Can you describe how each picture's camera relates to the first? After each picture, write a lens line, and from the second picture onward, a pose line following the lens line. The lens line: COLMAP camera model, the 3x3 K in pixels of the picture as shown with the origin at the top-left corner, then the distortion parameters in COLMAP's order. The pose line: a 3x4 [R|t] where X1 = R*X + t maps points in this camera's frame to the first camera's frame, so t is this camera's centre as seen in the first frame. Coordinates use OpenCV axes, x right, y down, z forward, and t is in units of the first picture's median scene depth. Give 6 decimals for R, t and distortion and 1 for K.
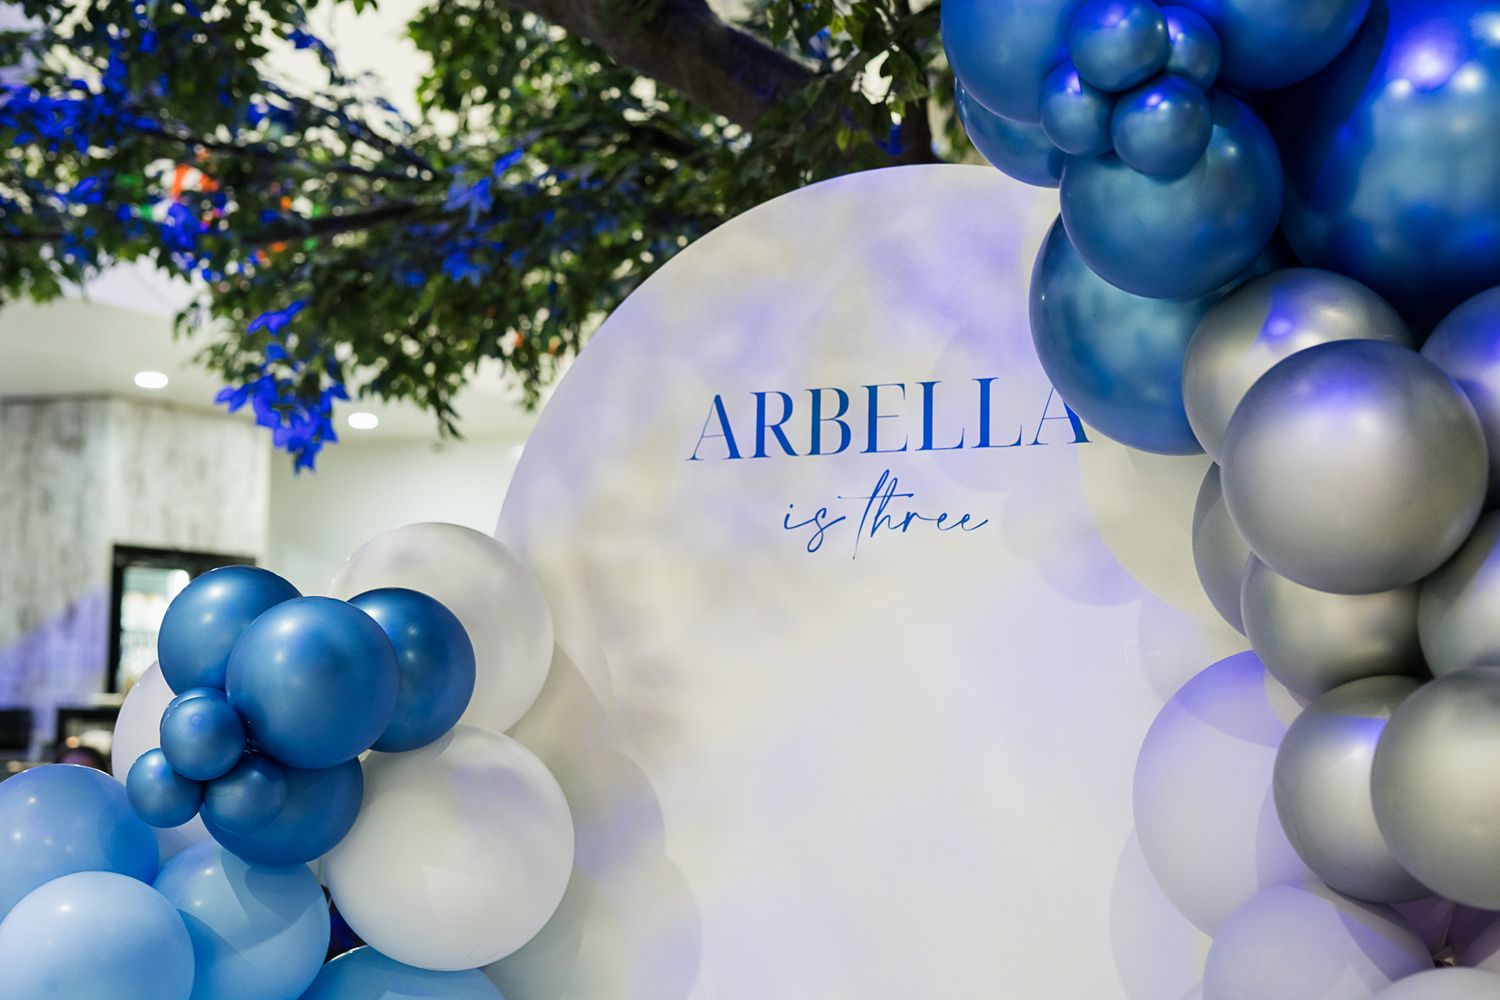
lens RADIAL K [[2105.0, 0, 750.0], [0, 2105.0, 500.0], [0, 0, 1]] dist [0.014321, 0.034903]
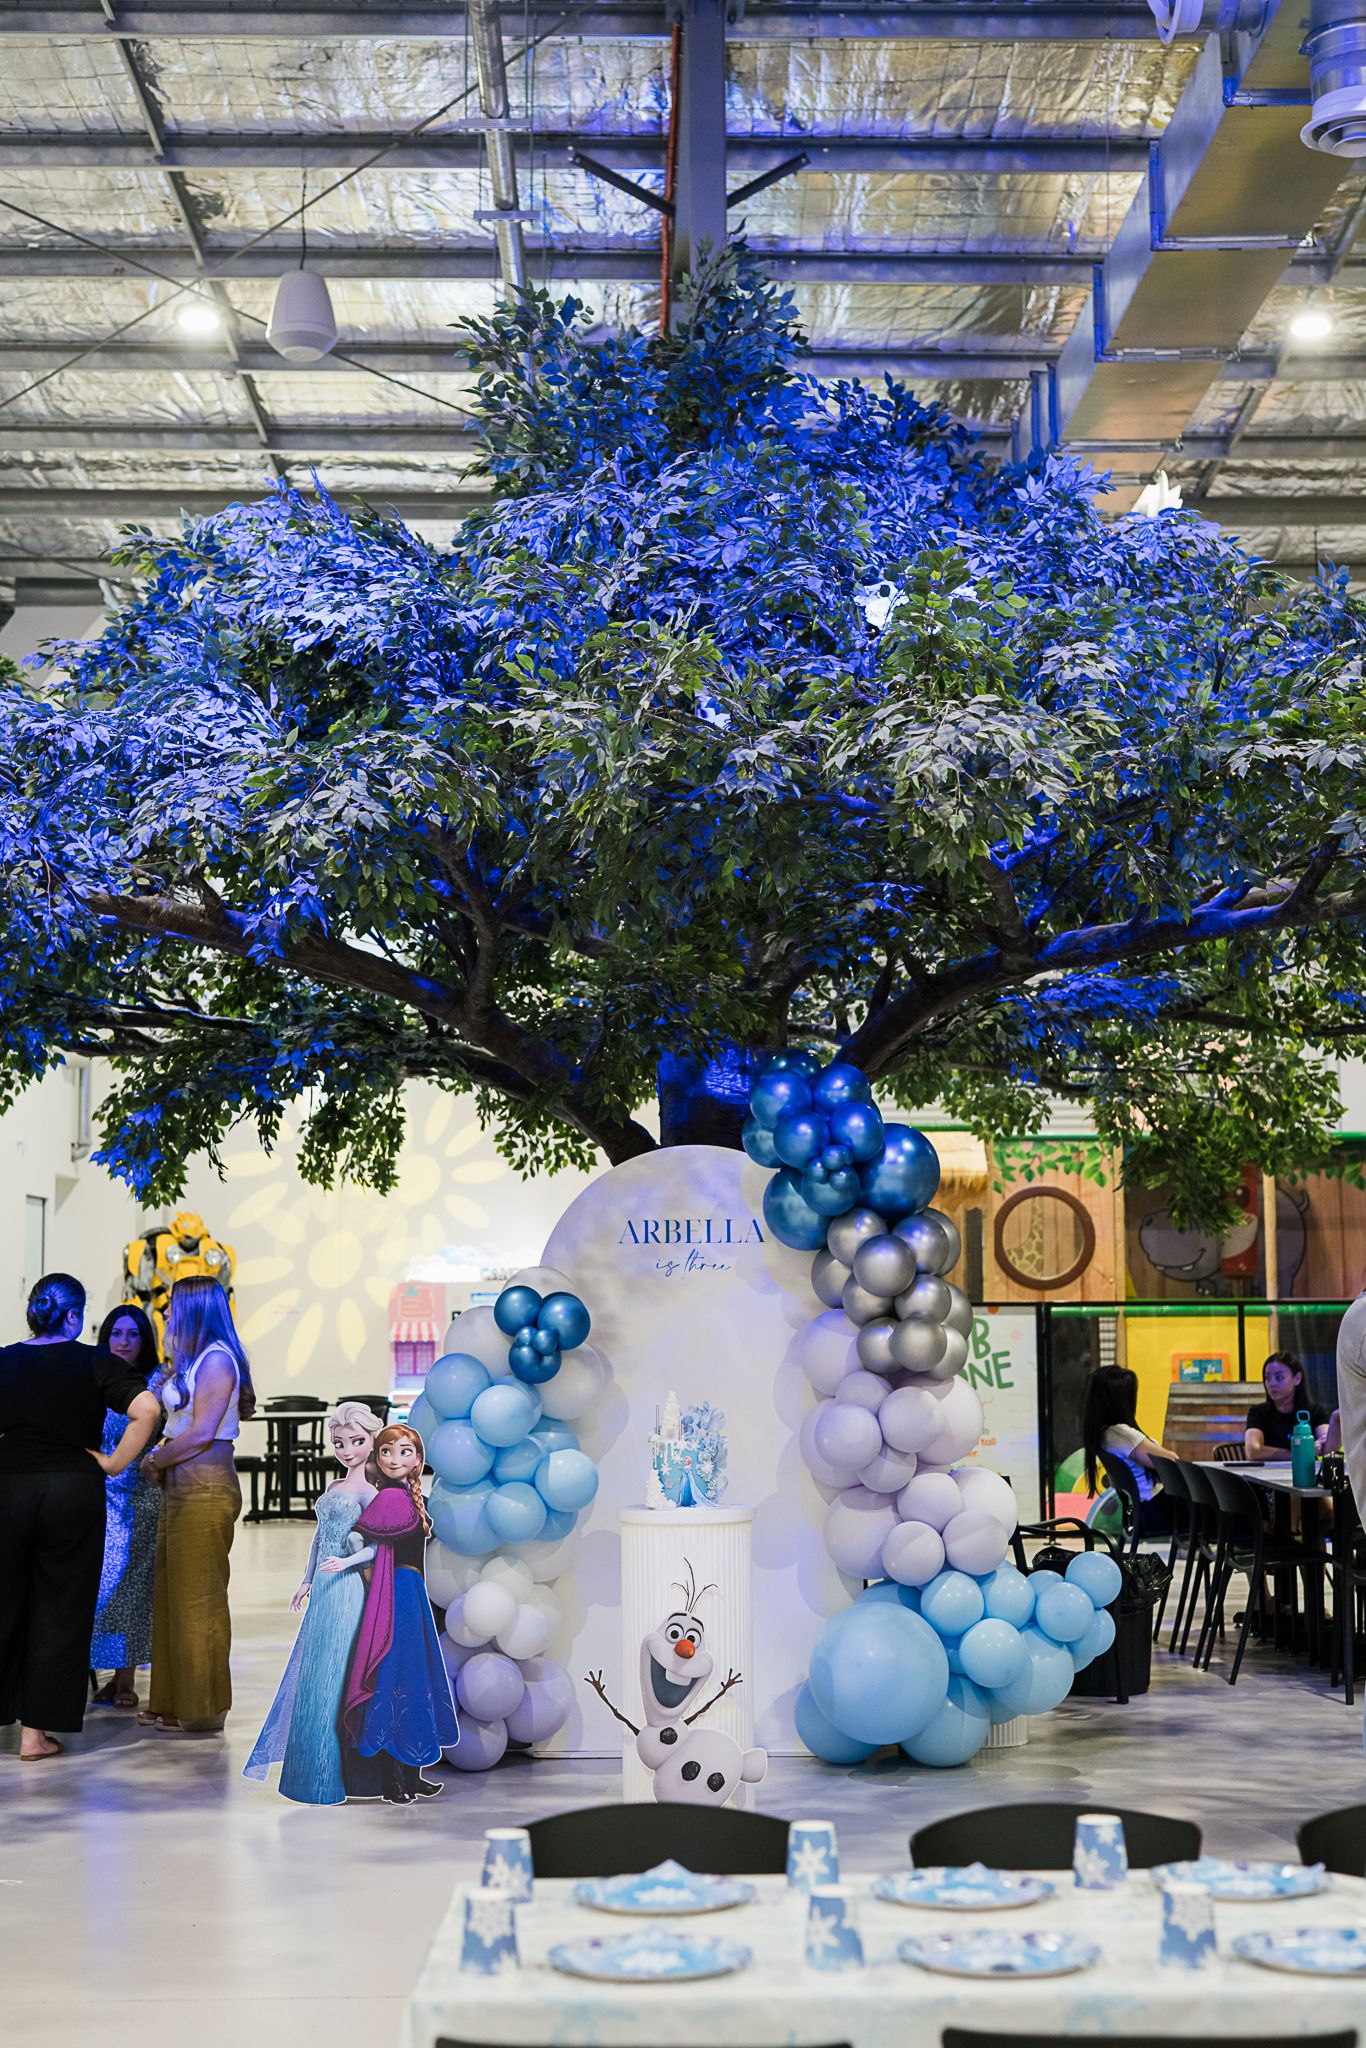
lens RADIAL K [[2874.0, 0, 683.0], [0, 2874.0, 1024.0], [0, 0, 1]] dist [0.014321, 0.034903]
pose [[0.894822, 0.028224, 0.445530, -1.769975], [-0.023061, 0.999589, -0.017006, -0.262828], [-0.445827, 0.004943, 0.895106, -2.633652]]
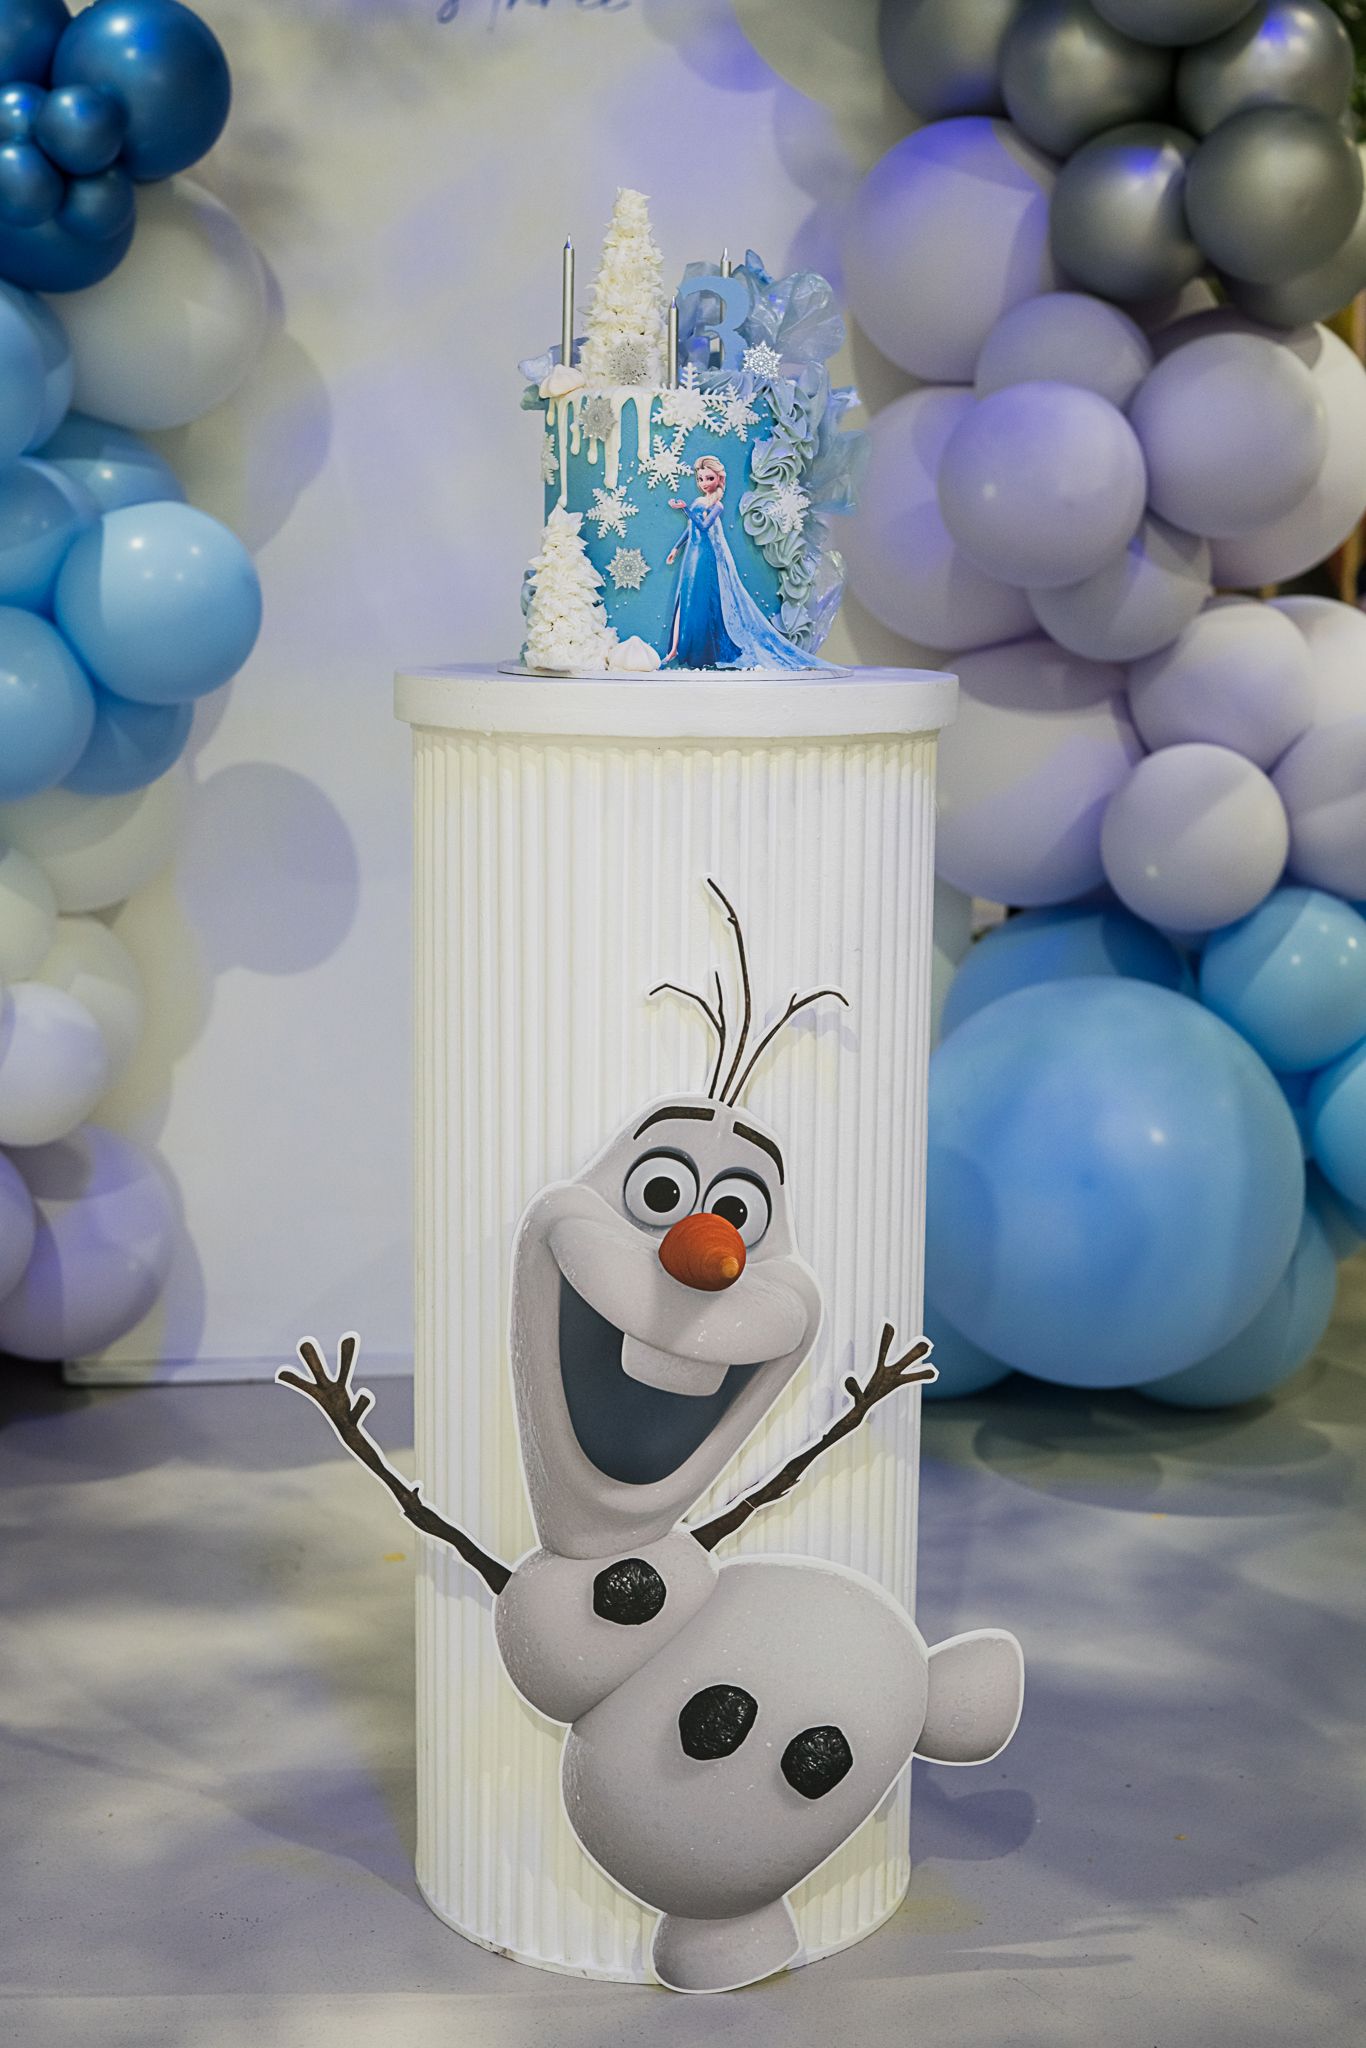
lens RADIAL K [[2864.5, 0, 690.0], [0, 2864.5, 1021.0], [0, 0, 1]] dist [0.001874, 0.076556]
pose [[0.810852, -0.093330, 0.577762, -0.711085], [-0.056921, 0.969946, 0.236567, 0.157124], [-0.582477, -0.224708, 0.781170, -0.232699]]
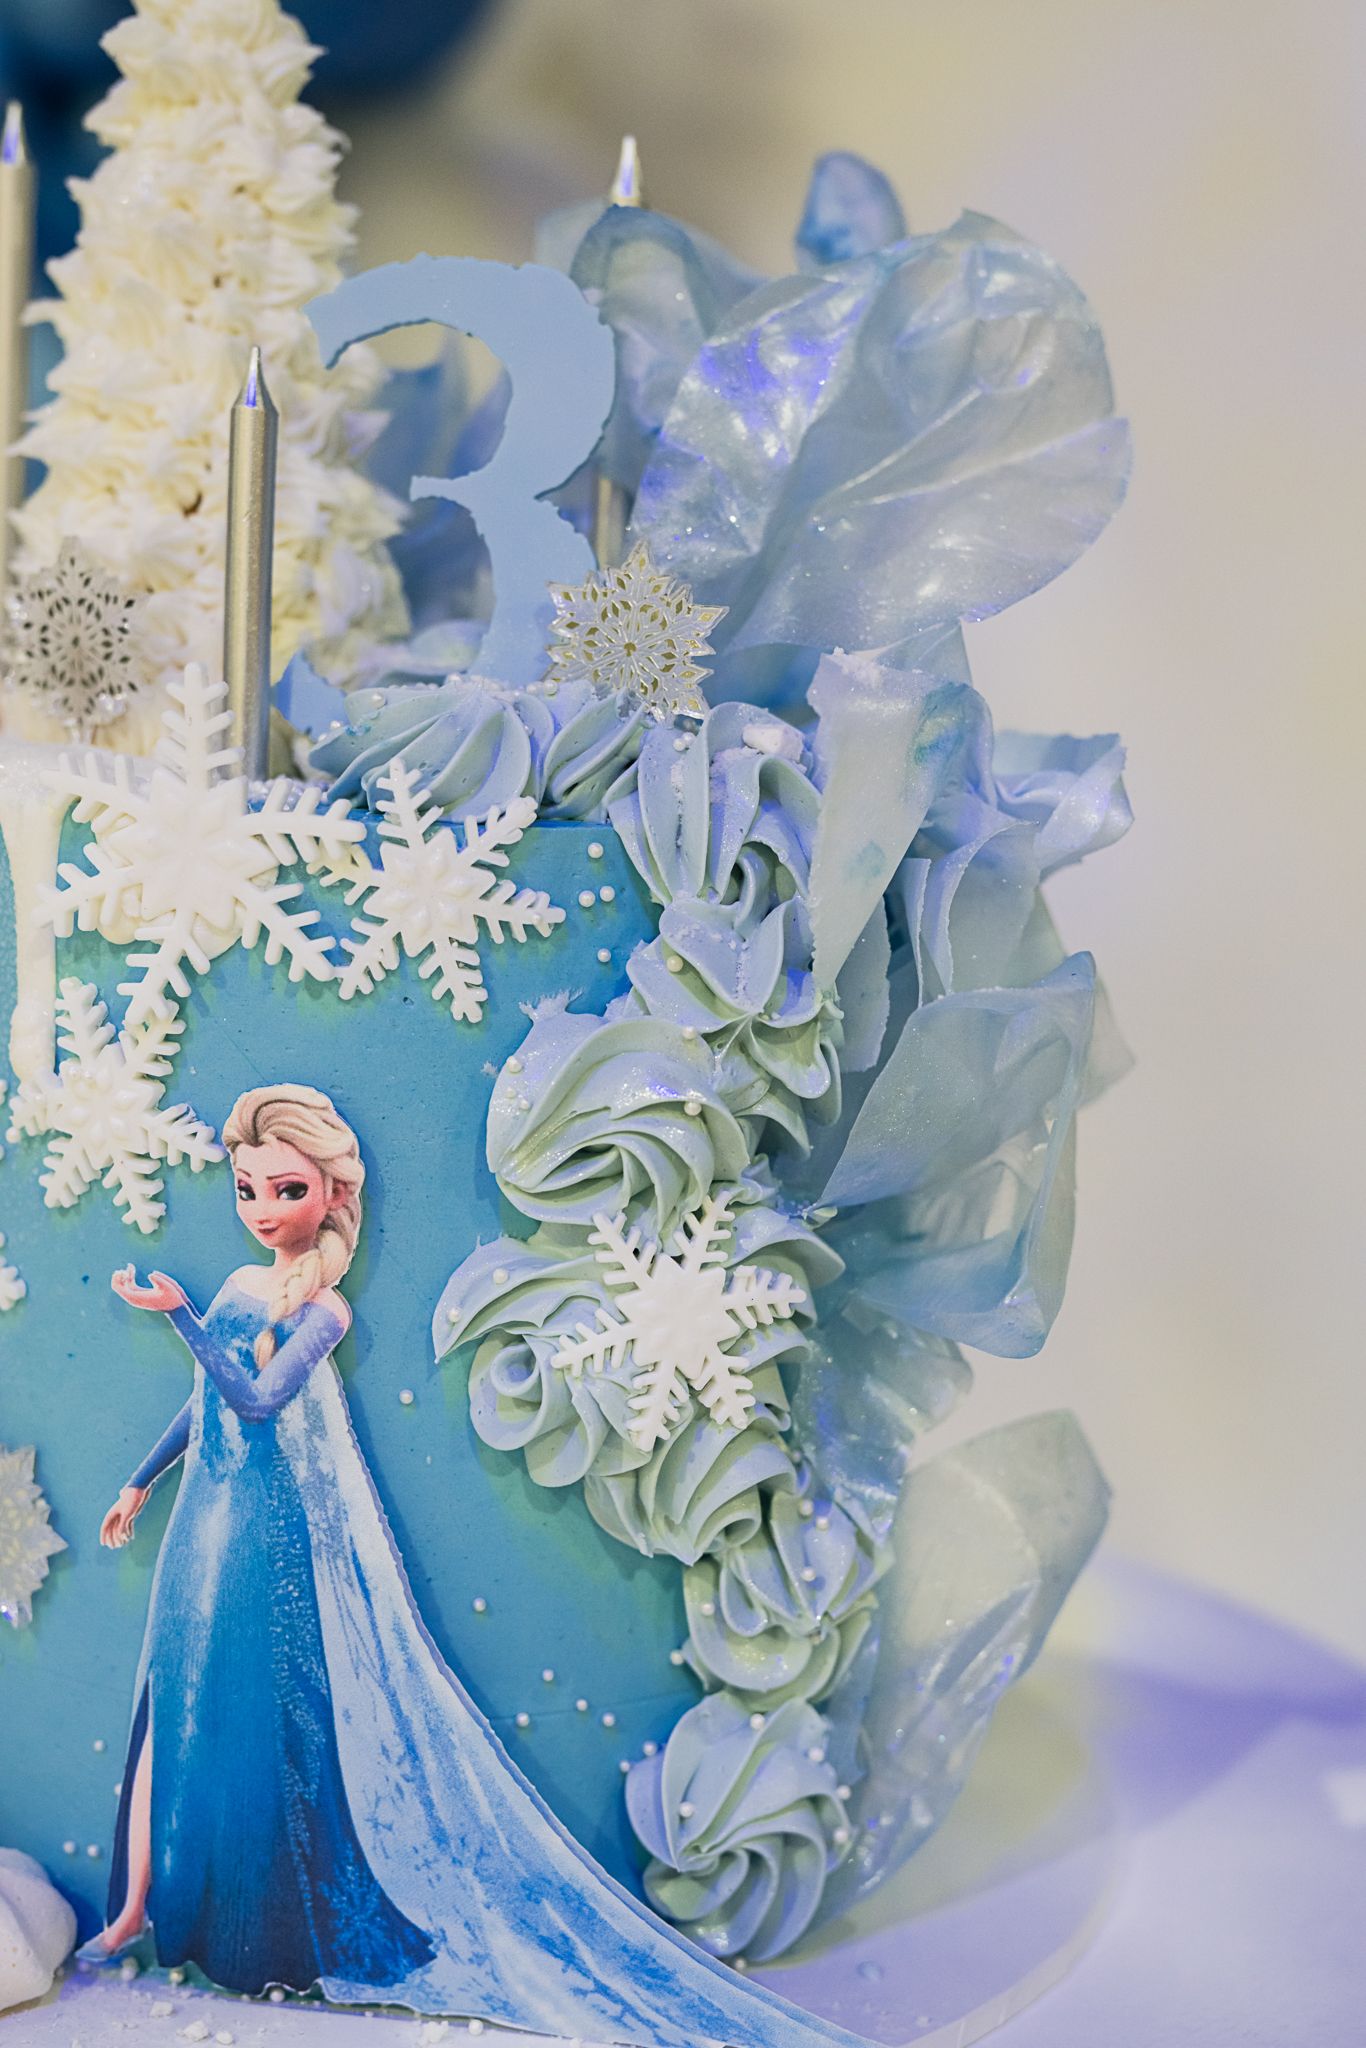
lens RADIAL K [[3043.7, 0, 688.0], [0, 3043.7, 1034.3], [0, 0, 1]] dist [-0.034636, 0.050489]
pose [[0.972616, -0.017072, 0.231792, -0.243685], [-0.041969, 0.968004, 0.247400, 0.143295], [-0.228599, -0.250353, 0.940779, 0.252269]]
